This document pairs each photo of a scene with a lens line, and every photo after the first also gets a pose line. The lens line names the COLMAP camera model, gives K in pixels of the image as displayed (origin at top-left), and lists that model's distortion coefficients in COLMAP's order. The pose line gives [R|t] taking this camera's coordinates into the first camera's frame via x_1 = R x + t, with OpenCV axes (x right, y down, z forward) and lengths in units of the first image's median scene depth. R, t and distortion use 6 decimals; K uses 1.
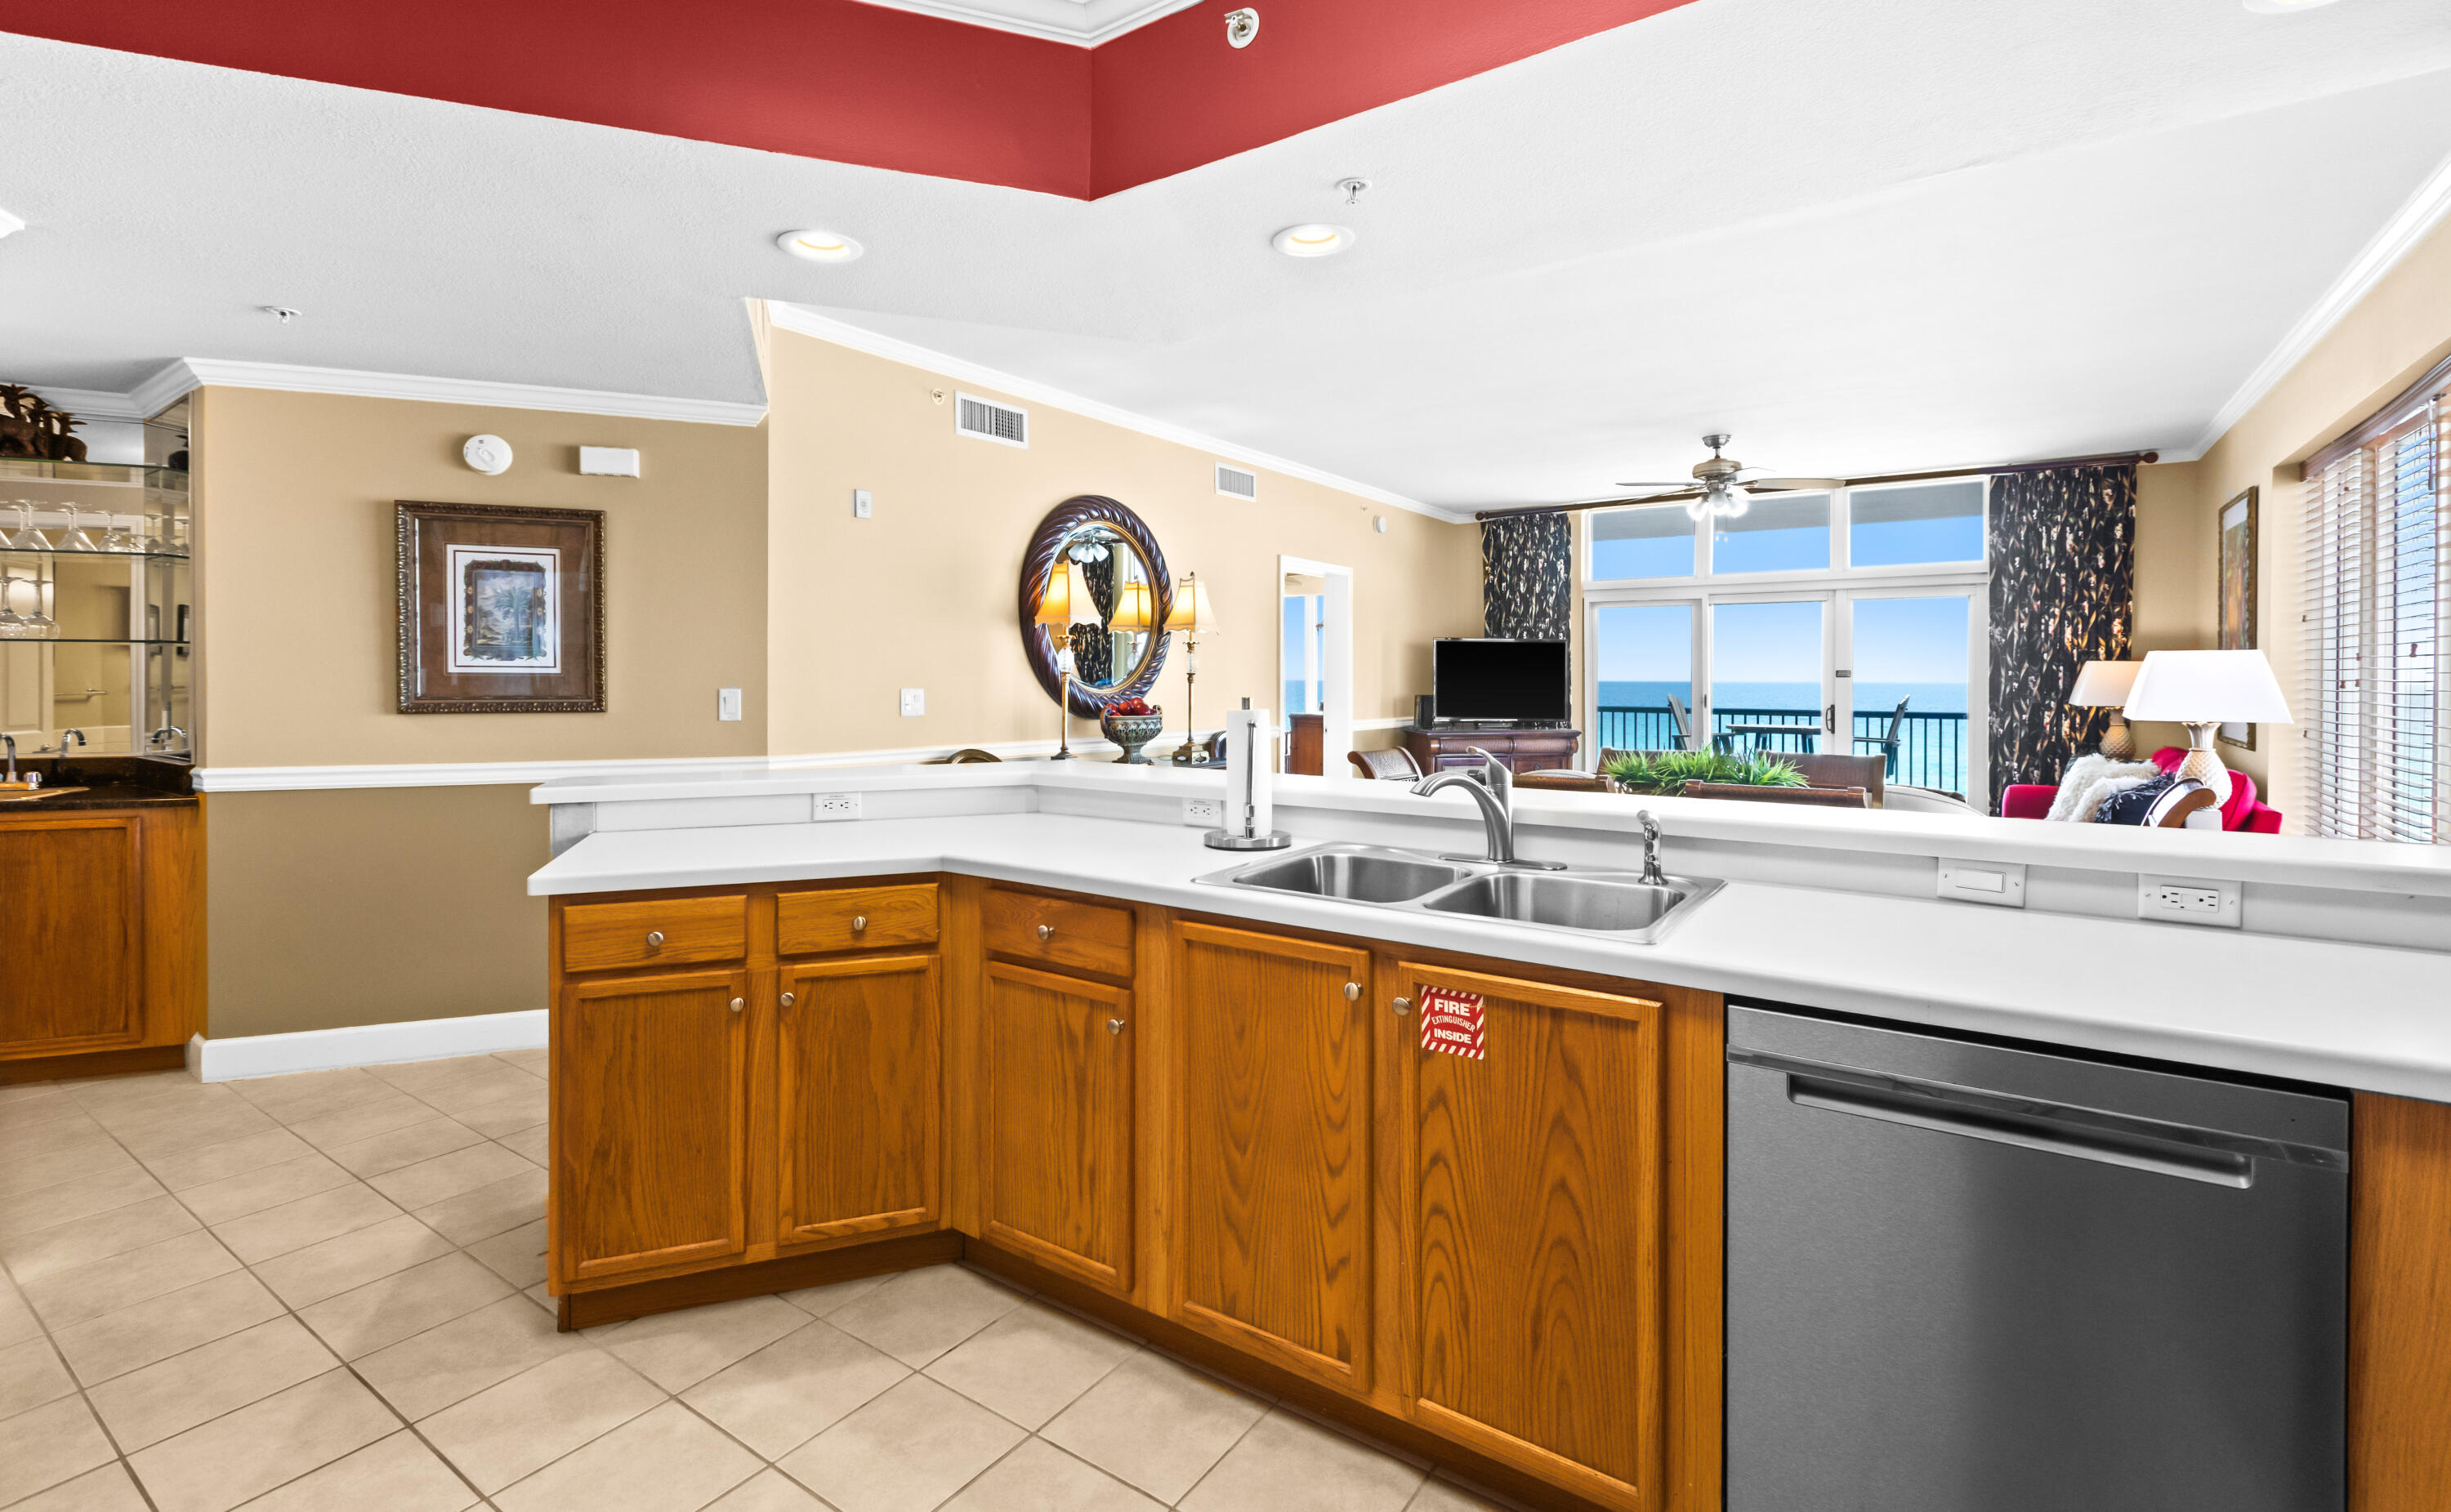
lens RADIAL K [[1102.1, 0, 1231.3], [0, 1102.1, 678.7], [0, 0, 1]] dist [0.000611, -0.000112]
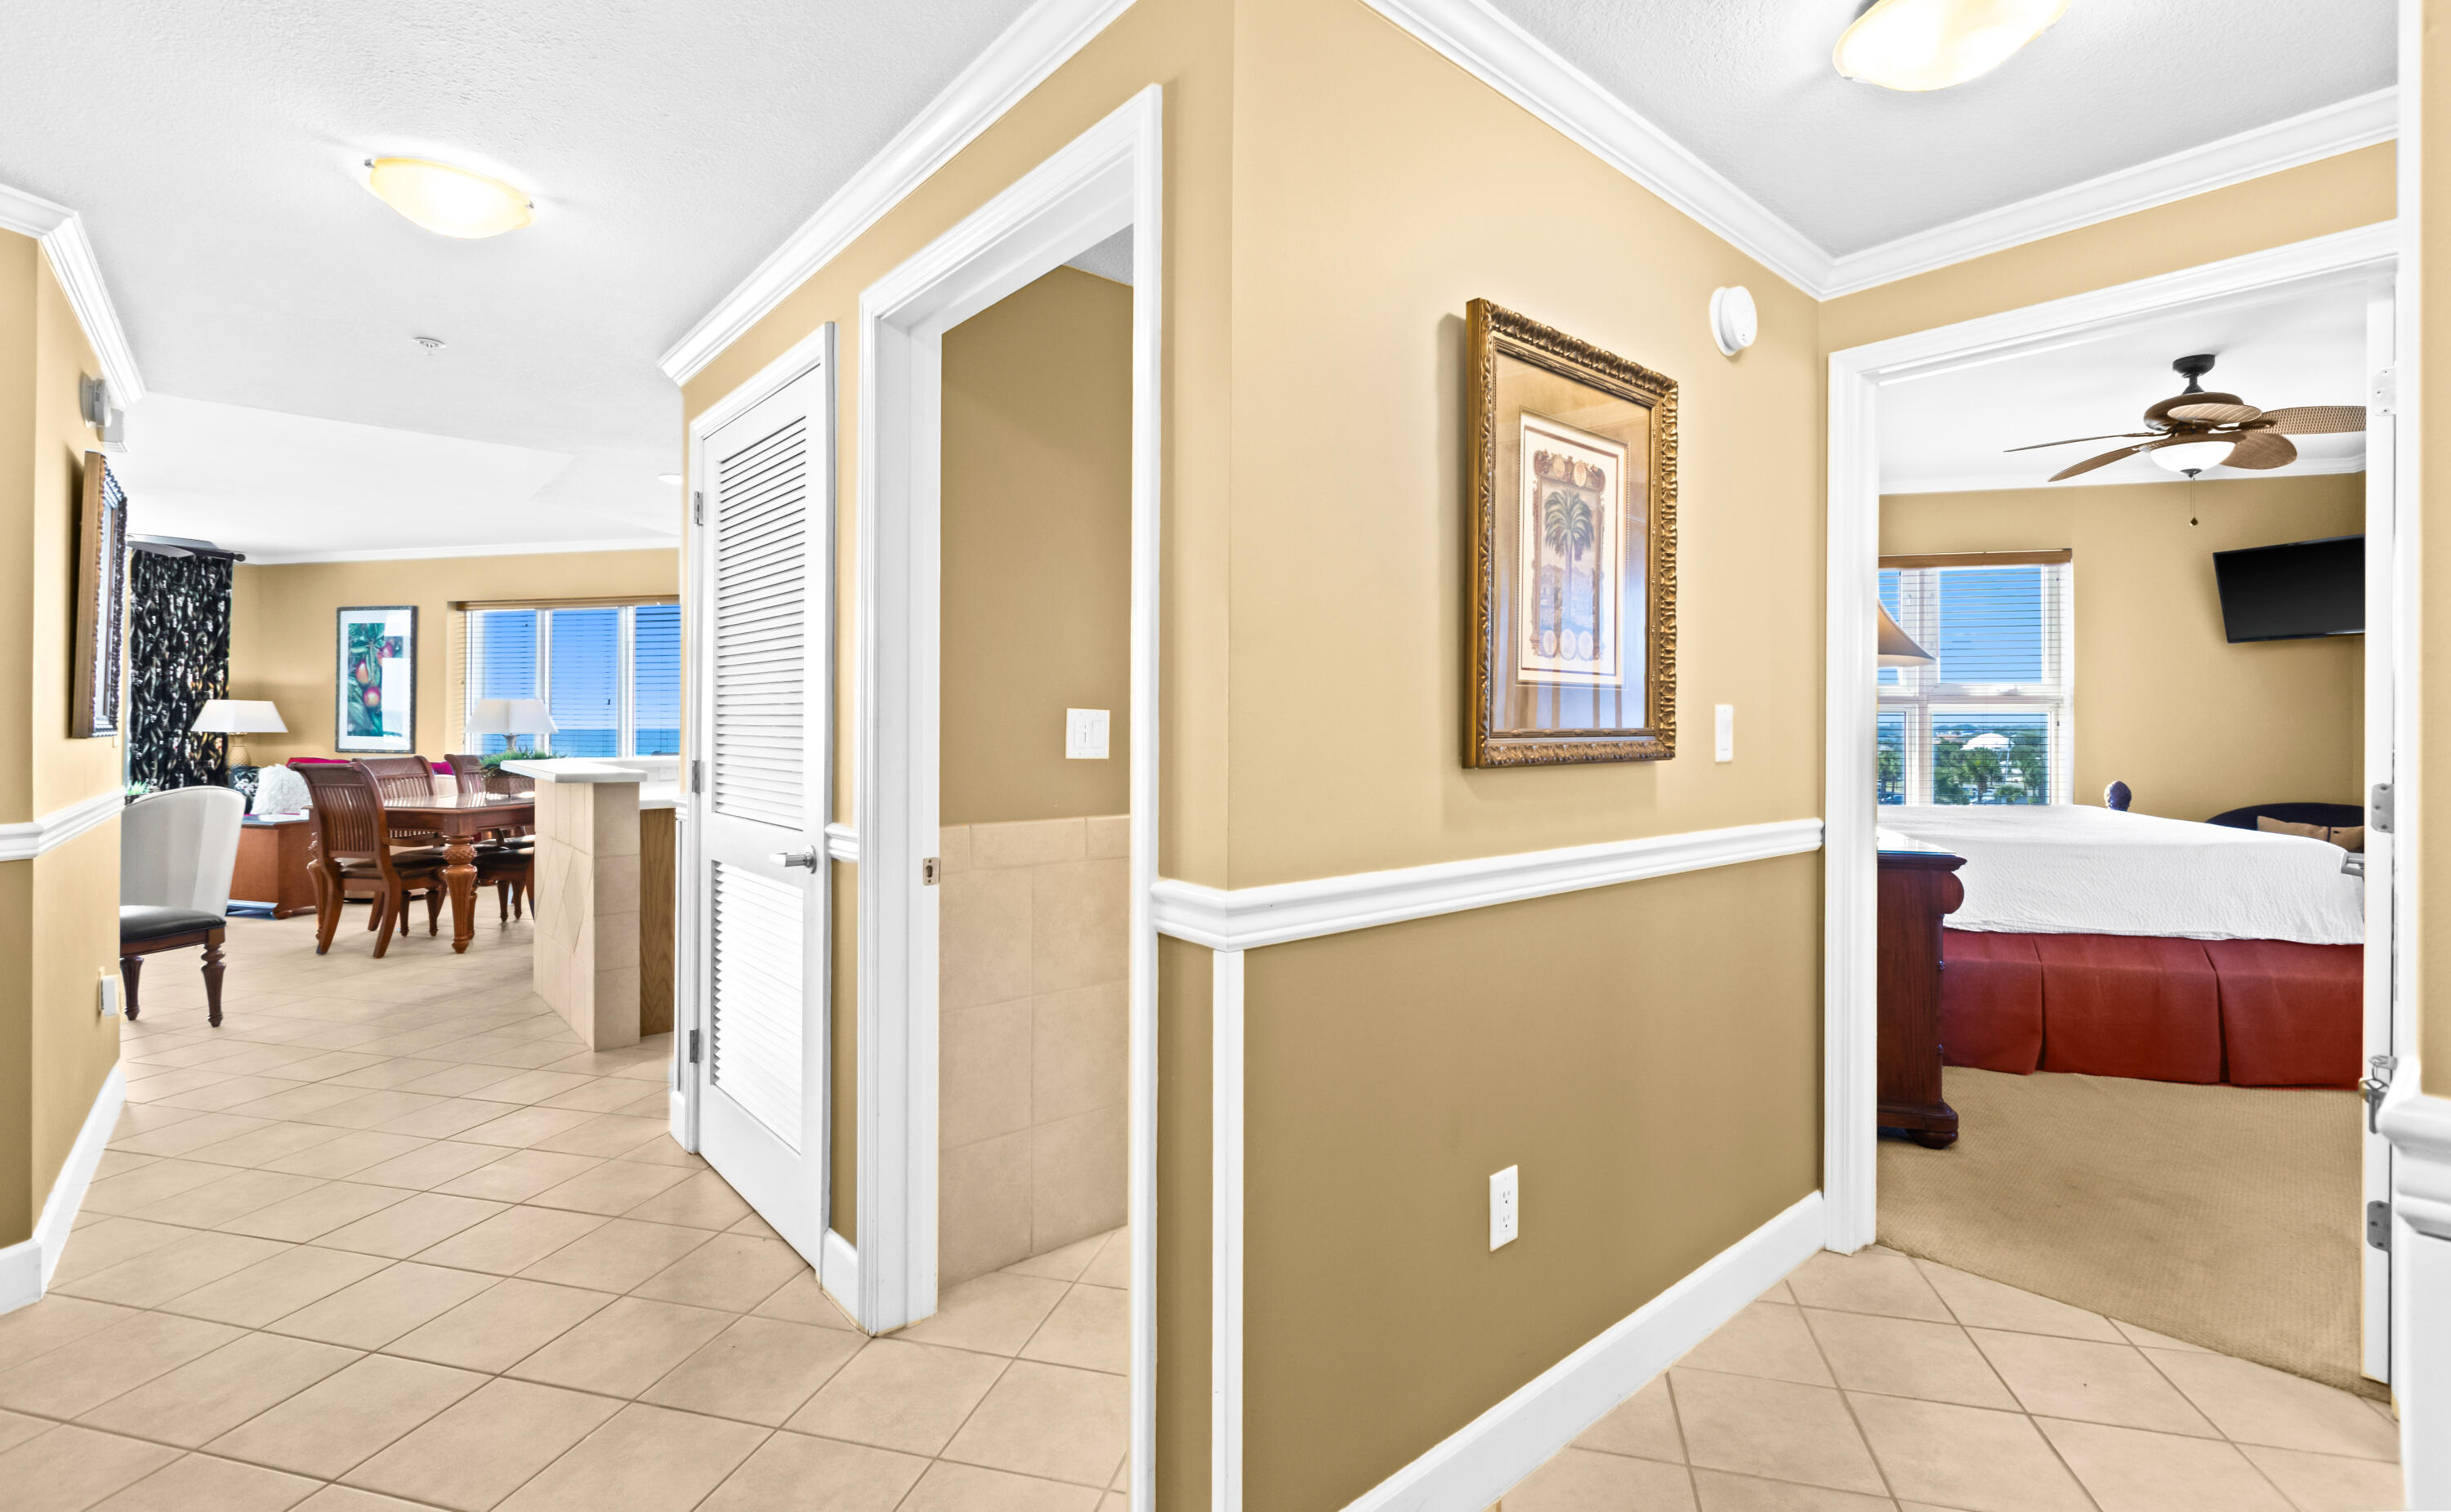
lens RADIAL K [[1100.9, 0, 1228.5], [0, 1100.9, 721.1], [0, 0, 1]] dist [-0.000159, -0.000416]
pose [[-0.351982, -0.000660, 0.936006, -0.896102], [-0.002984, 0.999995, -0.000417, 0.006784], [-0.936002, -0.002940, -0.351983, 0.290452]]
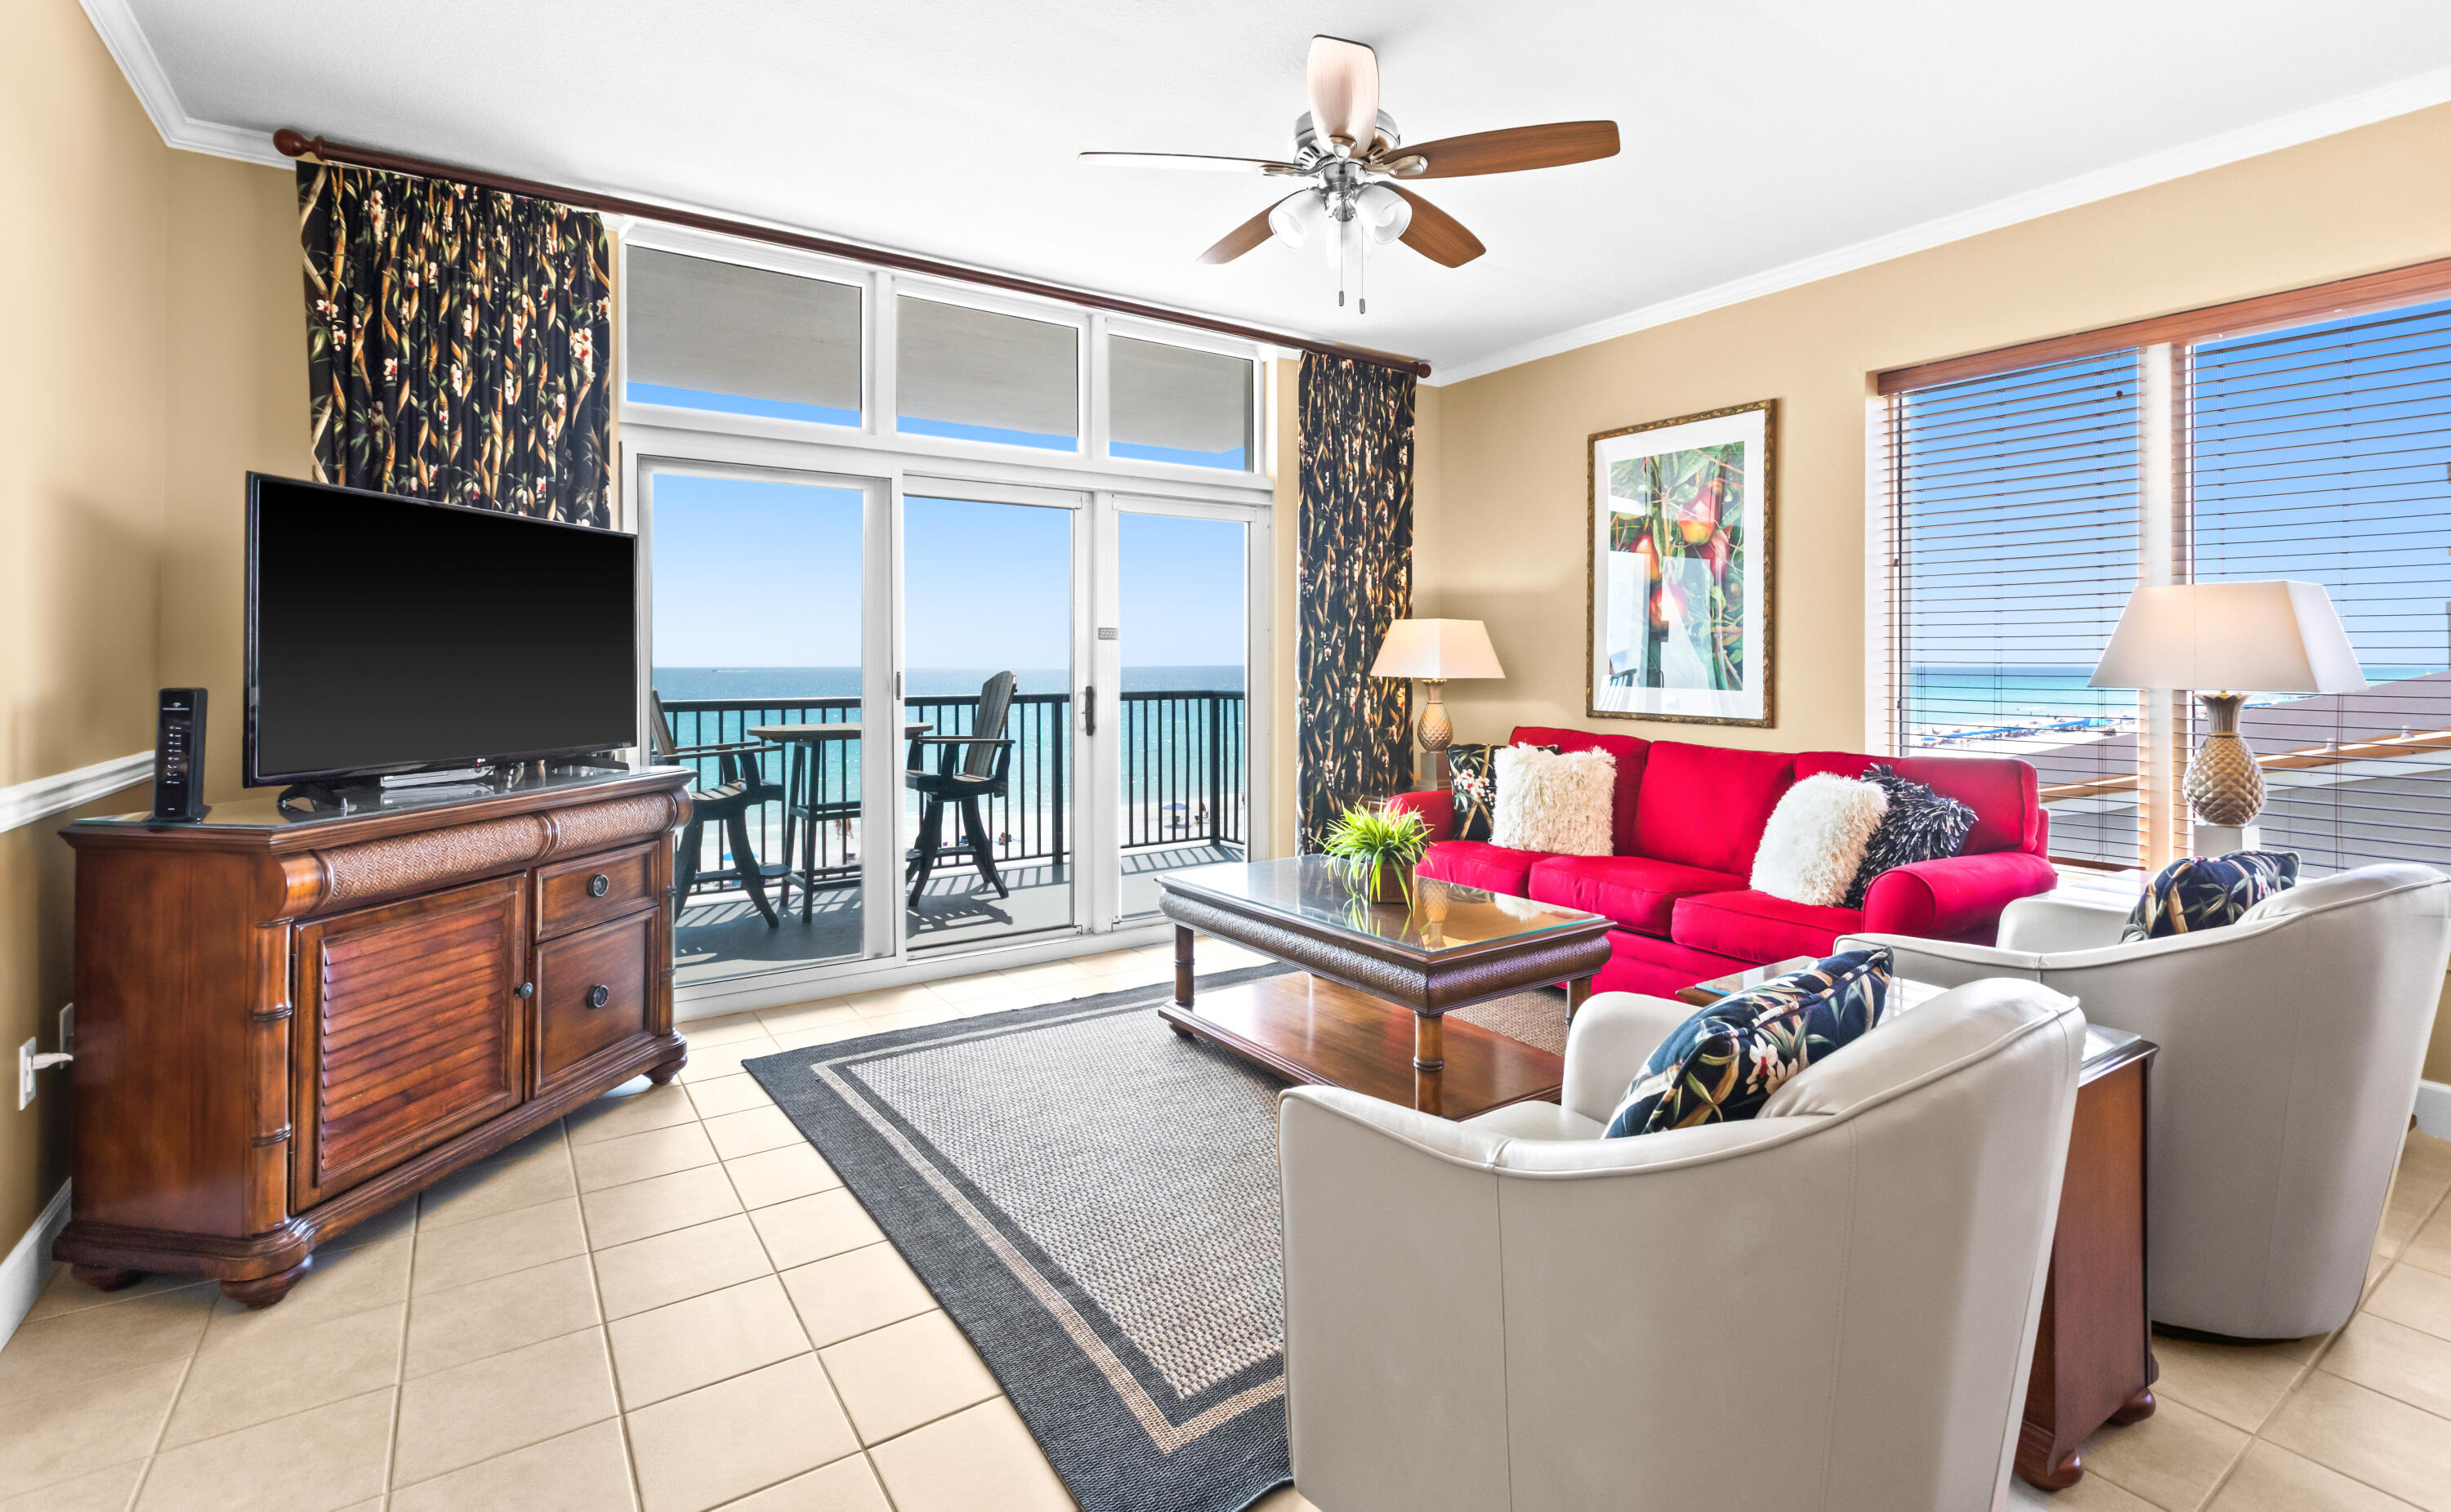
lens RADIAL K [[1104.6, 0, 1228.0], [0, 1104.6, 651.9], [0, 0, 1]] dist [0.000361, 0.000019]
pose [[0.360573, 0.003609, 0.932724, 0.024861], [0.002868, 0.999983, -0.004978, 0.009214], [-0.932727, 0.004470, 0.360557, 0.800115]]
